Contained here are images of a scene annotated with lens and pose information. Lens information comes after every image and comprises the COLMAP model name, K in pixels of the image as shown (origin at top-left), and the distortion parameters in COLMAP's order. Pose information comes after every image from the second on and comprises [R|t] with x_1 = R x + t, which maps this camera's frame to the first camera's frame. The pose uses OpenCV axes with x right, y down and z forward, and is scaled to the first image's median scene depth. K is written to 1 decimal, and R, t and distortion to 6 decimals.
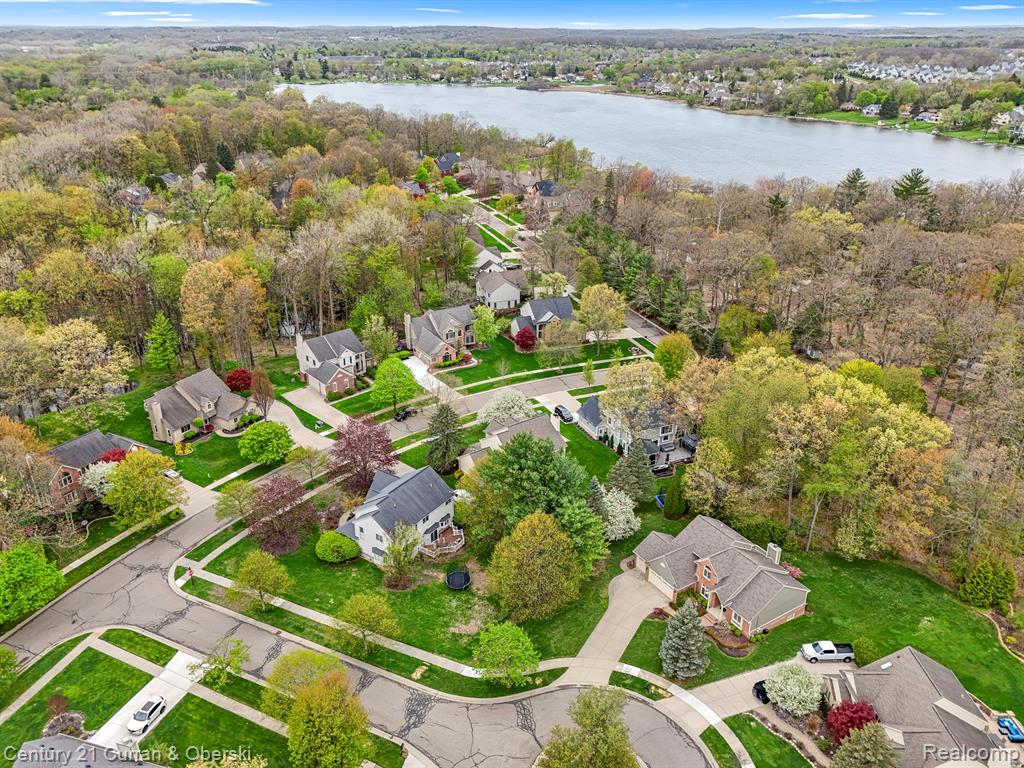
lens RADIAL K [[749.3, 0, 512.0], [0, 749.3, 384.0], [0, 0, 1]] dist [0.066744, -0.053023]
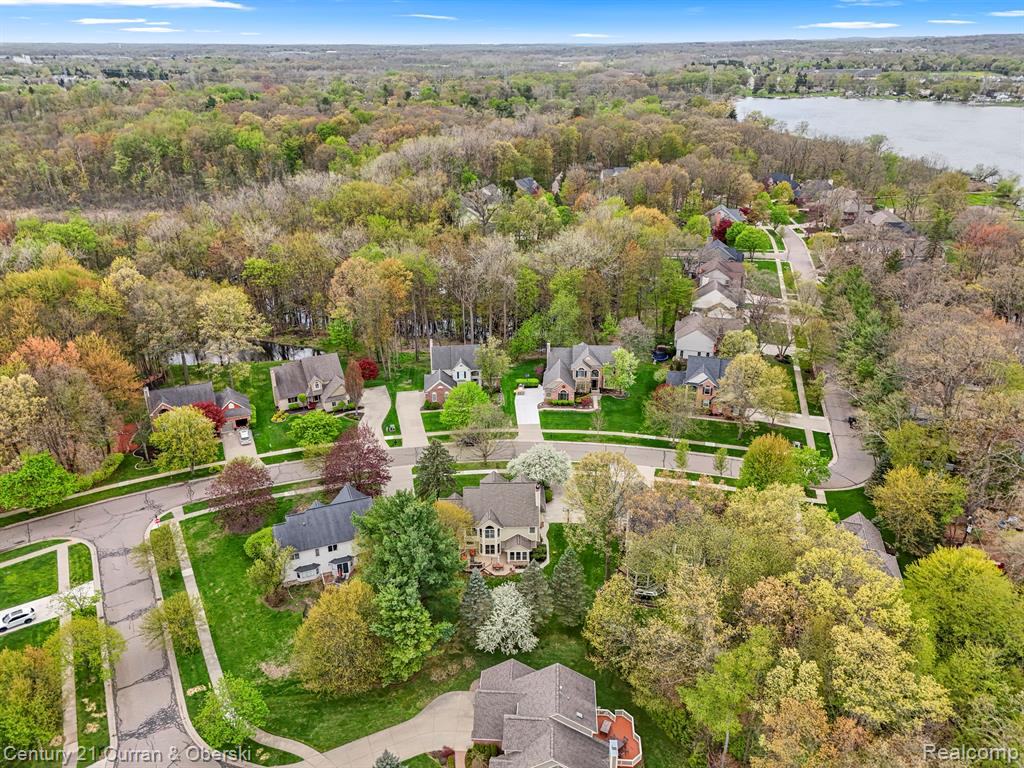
lens RADIAL K [[749.3, 0, 512.0], [0, 749.3, 384.0], [0, 0, 1]] dist [0.066744, -0.053023]
pose [[0.818894, 0.231551, -0.525164, 0.344568], [-0.239260, 0.969433, 0.054353, -0.085109], [0.521697, 0.081141, 0.849263, 0.180188]]
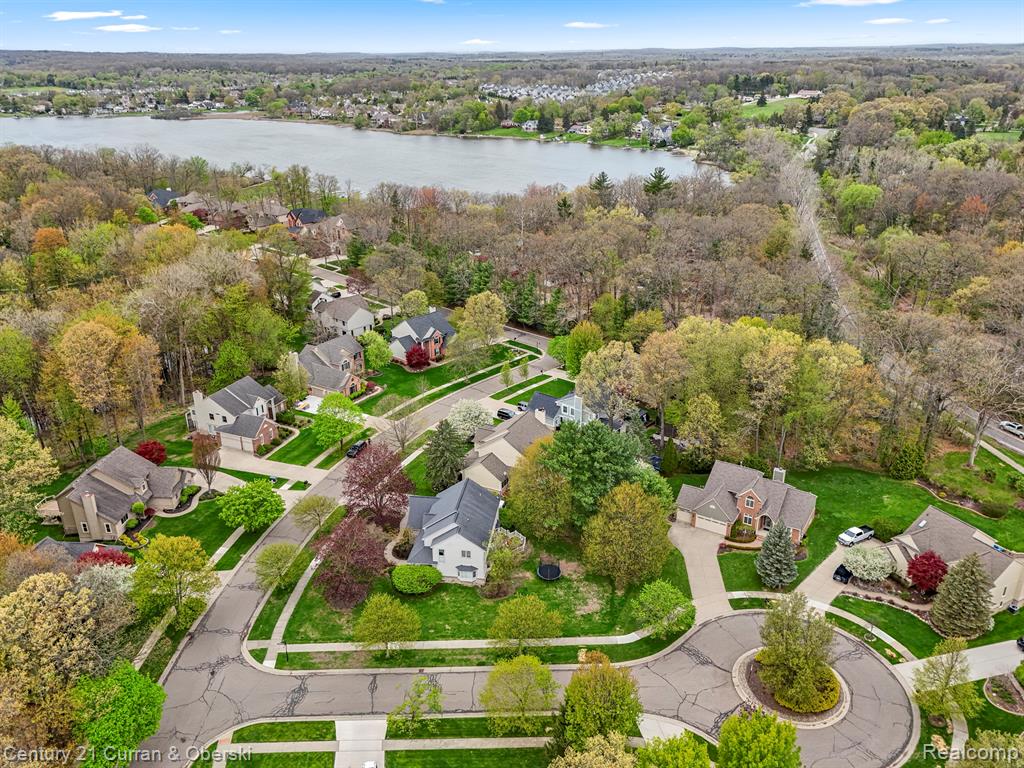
lens RADIAL K [[783.5, 0, 512.0], [0, 783.5, 384.0], [0, 0, 1]] dist [0.068034, -0.057019]
pose [[0.896124, -0.181969, 0.404783, -0.309791], [0.198970, 0.980006, 0.000072, -0.001373], [-0.396703, 0.080475, 0.914413, 0.009533]]
